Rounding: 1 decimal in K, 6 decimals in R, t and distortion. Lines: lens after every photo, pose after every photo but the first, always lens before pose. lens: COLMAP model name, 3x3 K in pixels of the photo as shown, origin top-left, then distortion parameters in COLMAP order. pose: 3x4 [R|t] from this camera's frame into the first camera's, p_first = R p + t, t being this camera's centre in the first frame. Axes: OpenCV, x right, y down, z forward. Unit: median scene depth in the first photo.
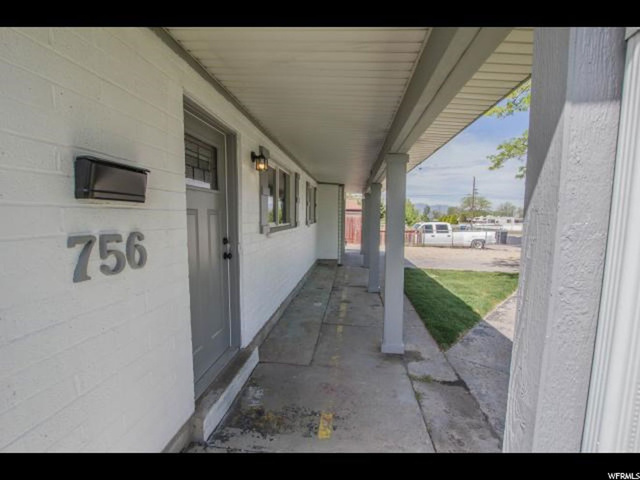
lens RADIAL K [[296.2, 0, 319.4], [0, 296.2, 246.5], [0, 0, 1]] dist [-0.026848, 0.000428]
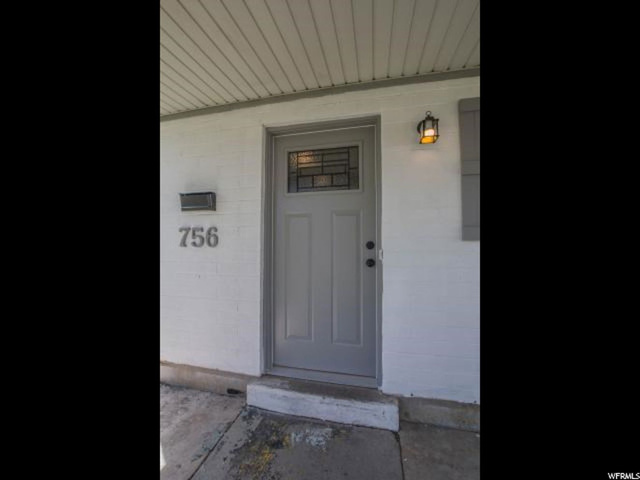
lens RADIAL K [[230.8, 0, 320.0], [0, 230.8, 240.0], [0, 0, 1]] dist [-0.000003, 0.000057]
pose [[-0.114802, -0.016520, -0.993251, 0.683207], [-0.105049, 0.994457, -0.004398, -0.031124], [0.987818, 0.103835, -0.115901, 1.751619]]
